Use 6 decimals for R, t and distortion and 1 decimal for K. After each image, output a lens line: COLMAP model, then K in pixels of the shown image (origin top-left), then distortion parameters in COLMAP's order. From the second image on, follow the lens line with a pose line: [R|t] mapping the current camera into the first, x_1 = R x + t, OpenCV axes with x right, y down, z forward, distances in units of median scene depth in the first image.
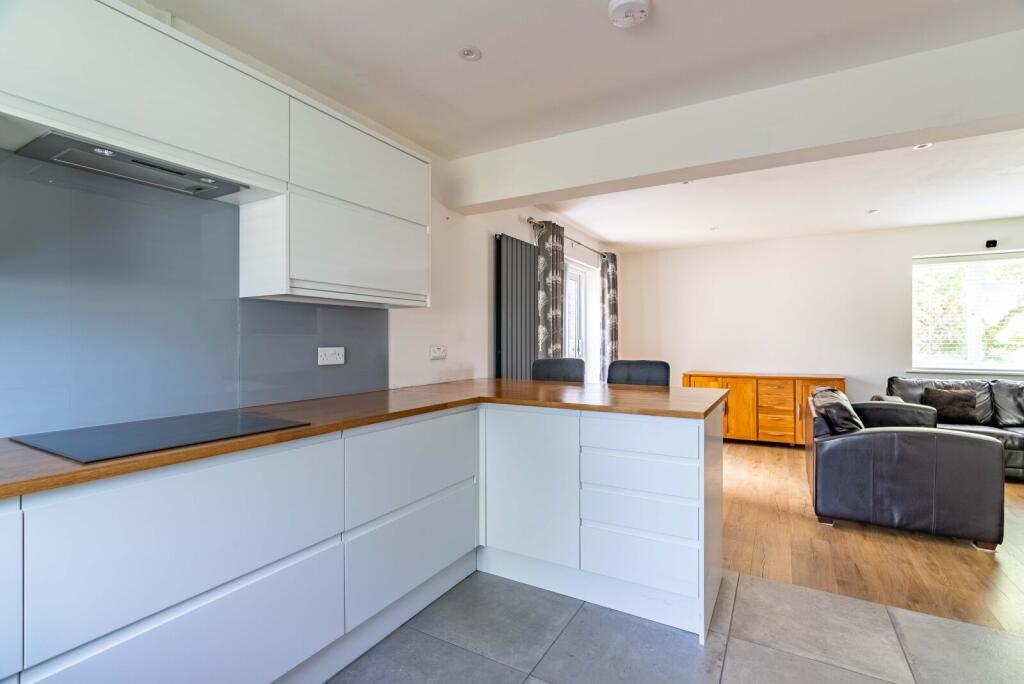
lens RADIAL K [[468.7, 0, 513.3], [0, 468.7, 339.6], [0, 0, 1]] dist [0.000595, 0.000712]
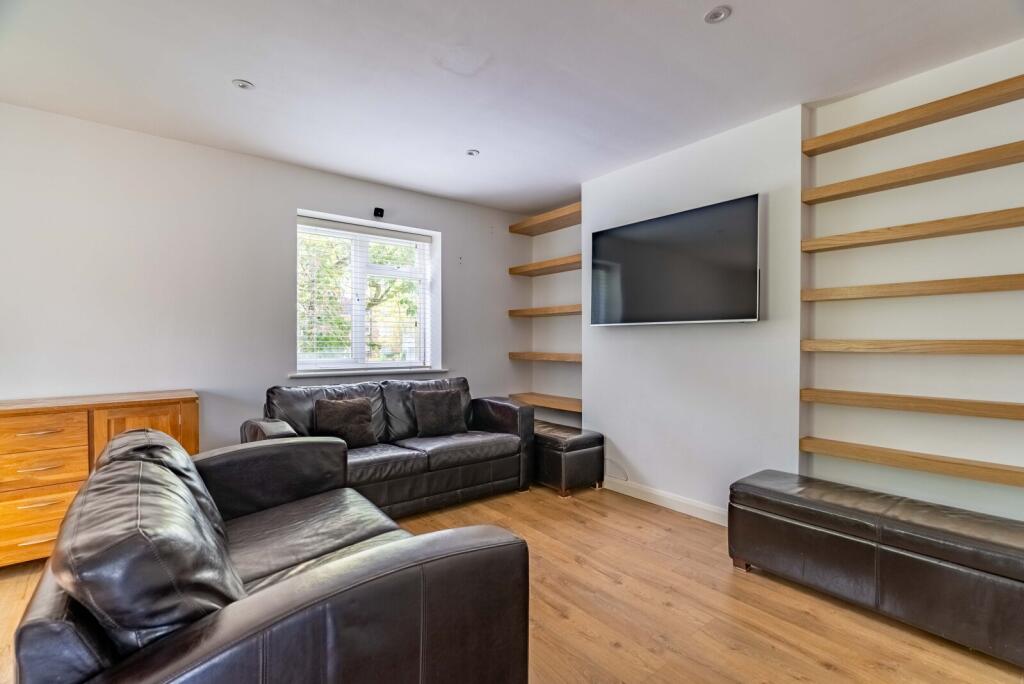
lens RADIAL K [[468.7, 0, 513.3], [0, 468.7, 339.6], [0, 0, 1]] dist [0.000595, 0.000712]
pose [[0.378335, 0.008115, 0.925633, 0.363872], [-0.000278, 0.999963, -0.008653, 0.021978], [-0.925669, 0.003017, 0.378323, 0.486008]]
